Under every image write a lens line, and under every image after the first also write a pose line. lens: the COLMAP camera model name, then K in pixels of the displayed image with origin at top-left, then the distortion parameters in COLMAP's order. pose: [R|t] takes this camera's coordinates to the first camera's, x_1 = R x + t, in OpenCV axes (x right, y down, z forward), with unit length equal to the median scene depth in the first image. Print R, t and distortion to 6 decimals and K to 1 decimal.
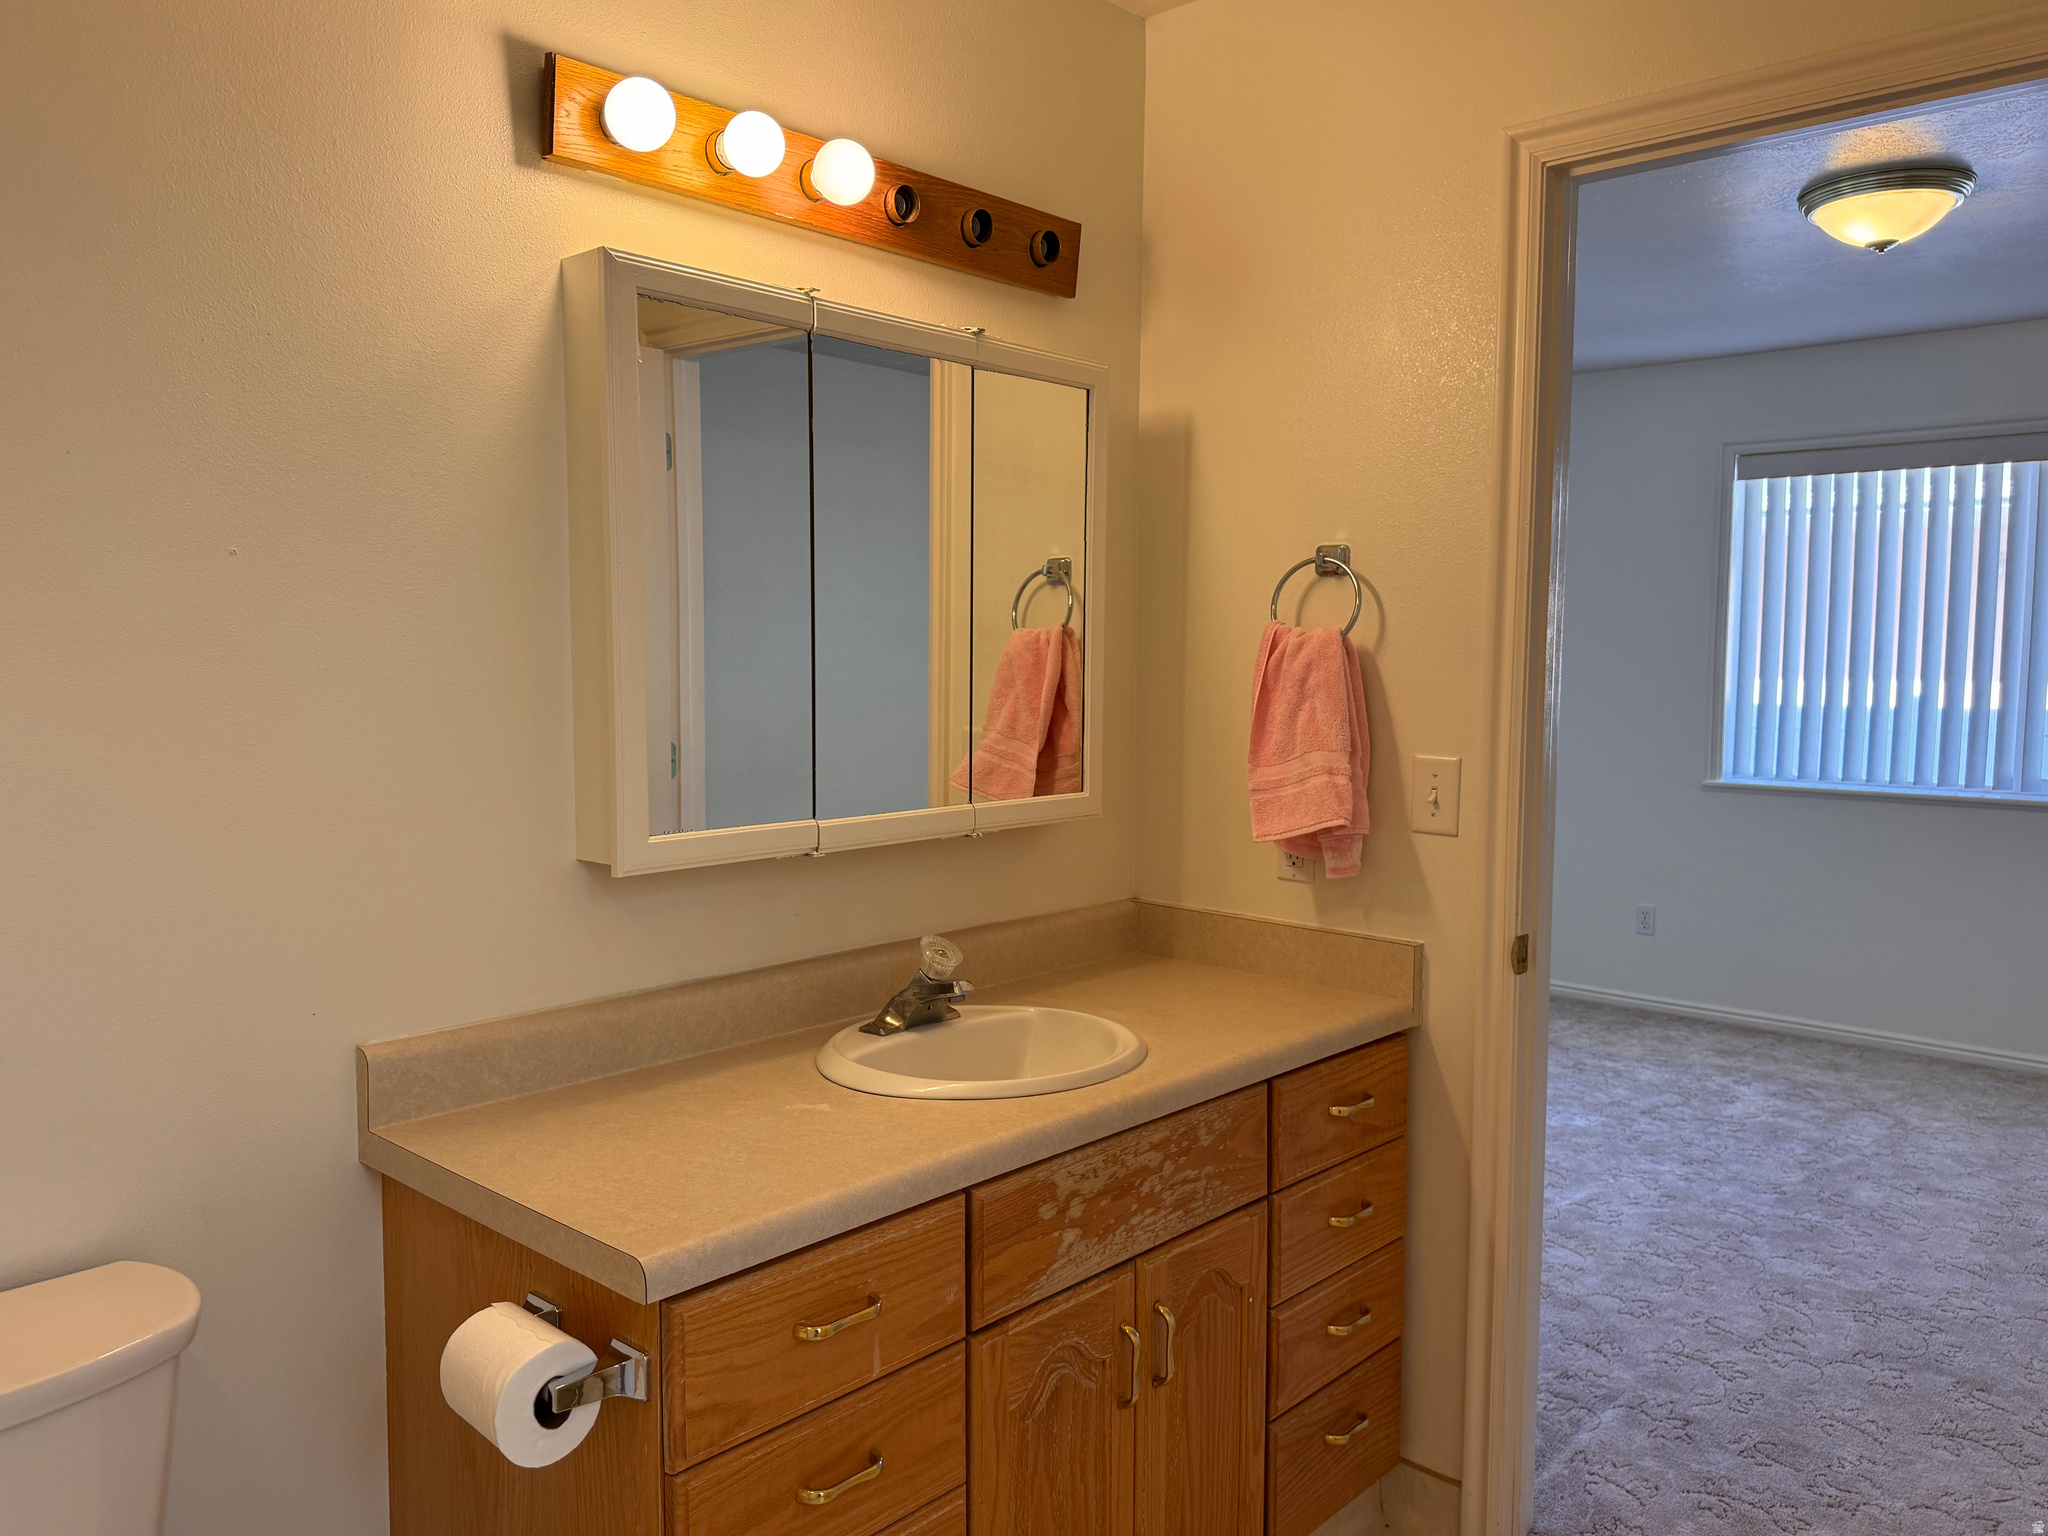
lens RADIAL K [[1519.9, 0, 1024.0], [0, 1519.9, 768.0], [0, 0, 1]] dist [0.055357, -0.000417]
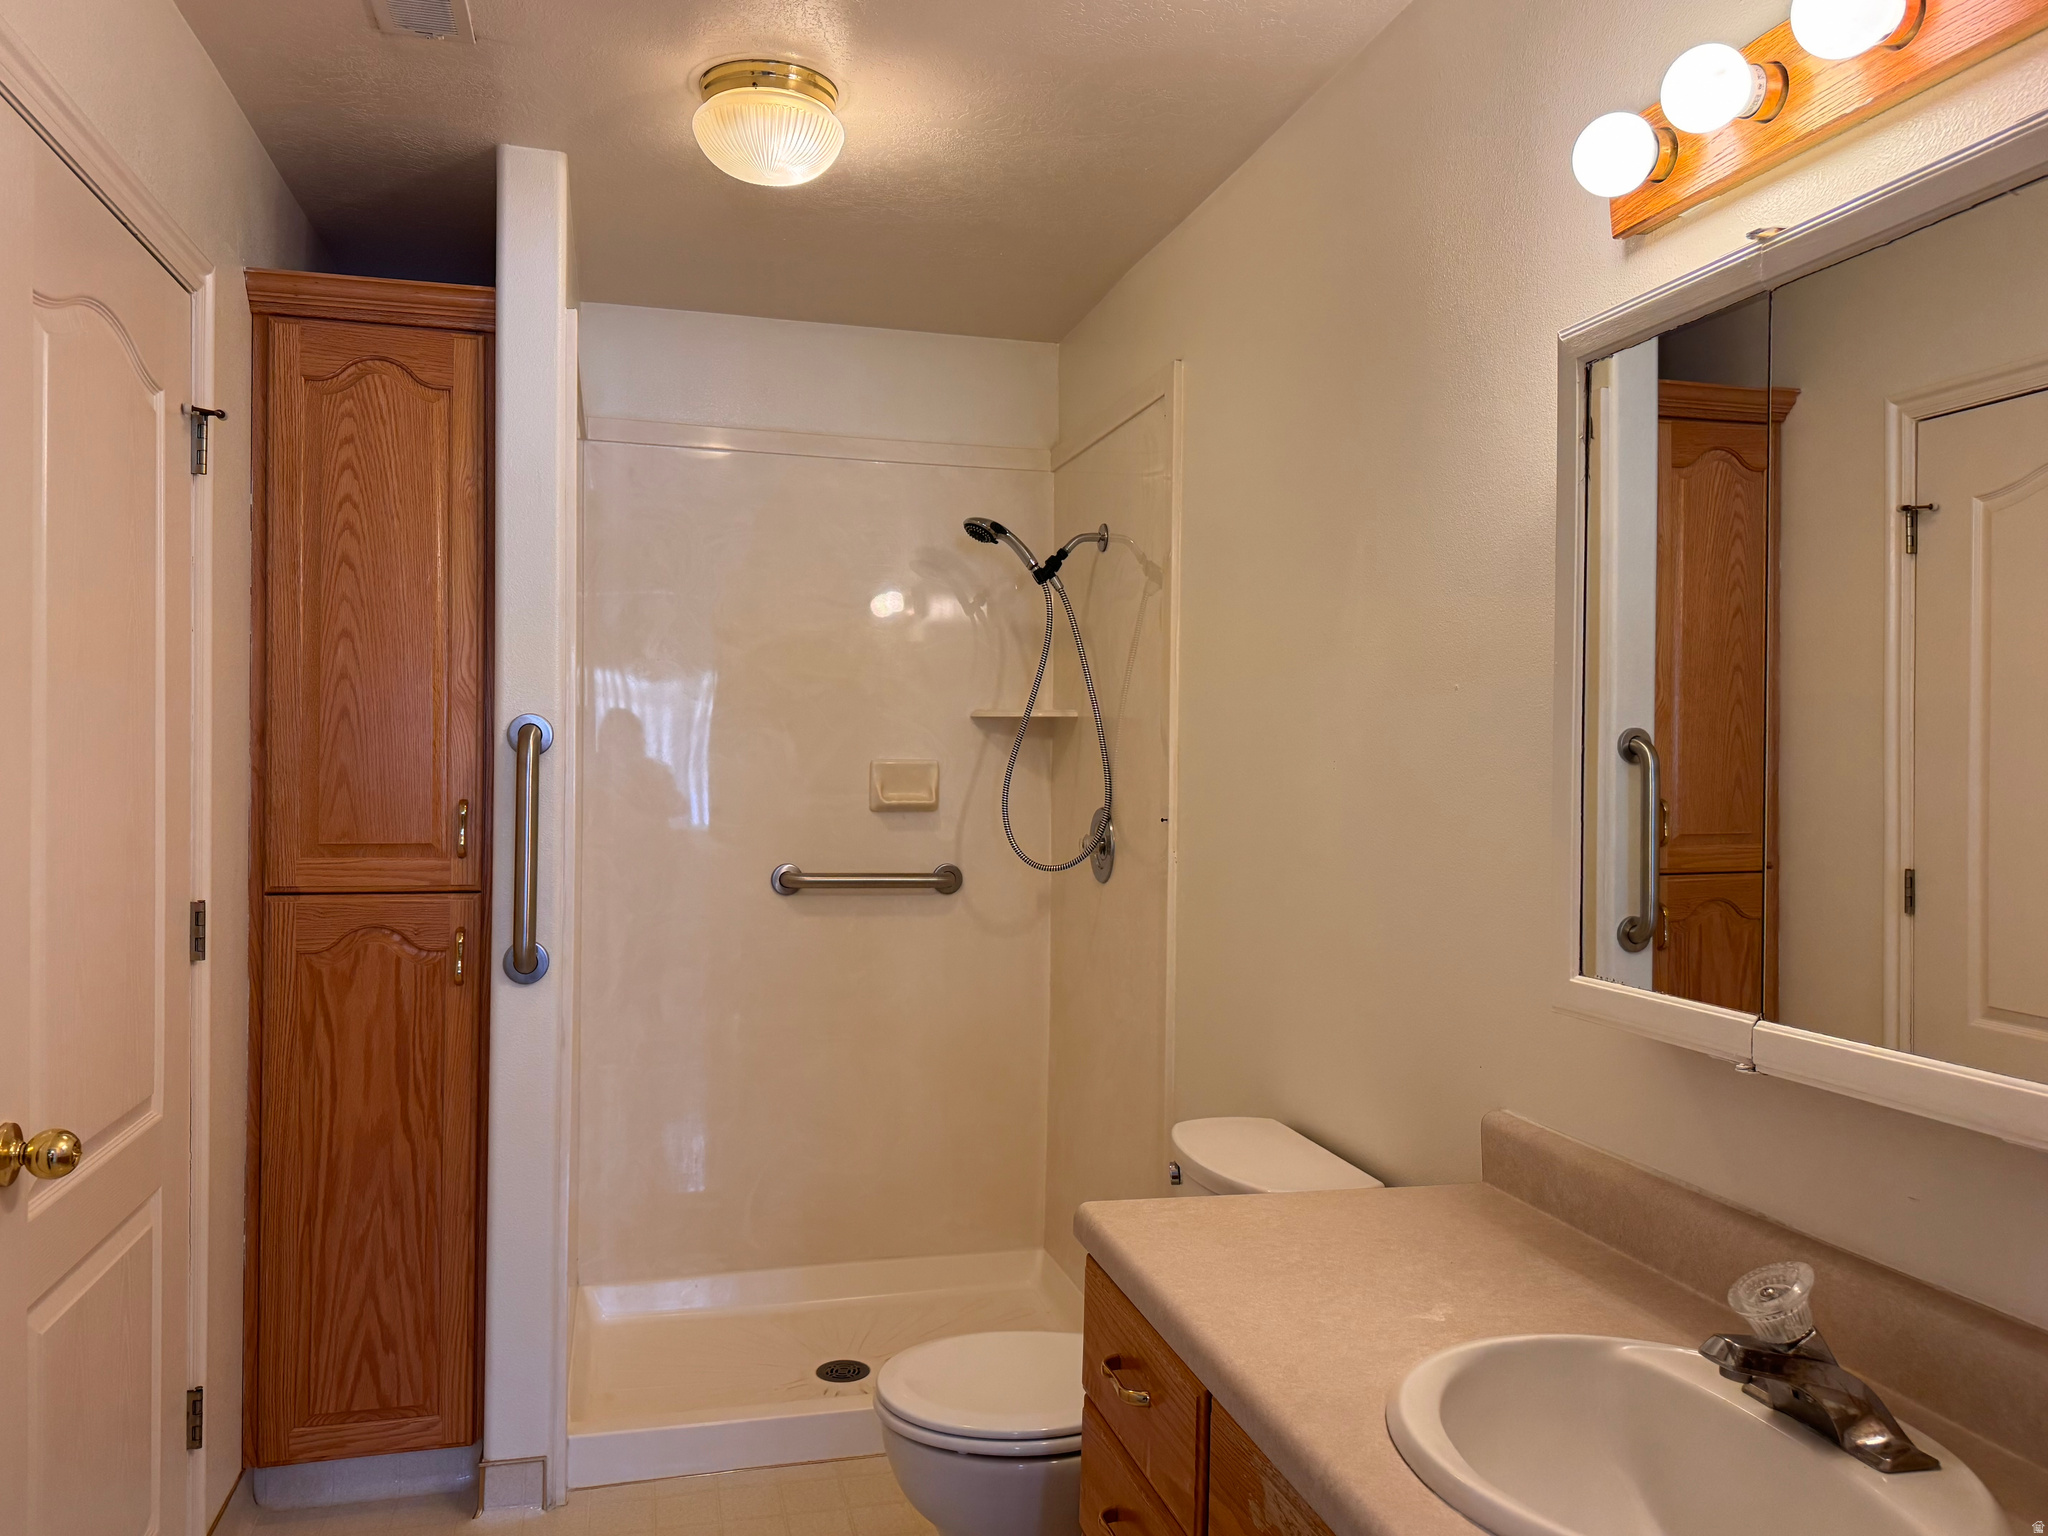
lens RADIAL K [[1487.5, 0, 1024.0], [0, 1487.5, 768.0], [0, 0, 1]] dist [-0.005836, 0.000792]
pose [[-0.554580, -0.006027, -0.832109, 0.591019], [-0.082520, 0.995443, 0.047788, -0.080713], [0.828029, 0.095167, -0.552550, 1.122007]]
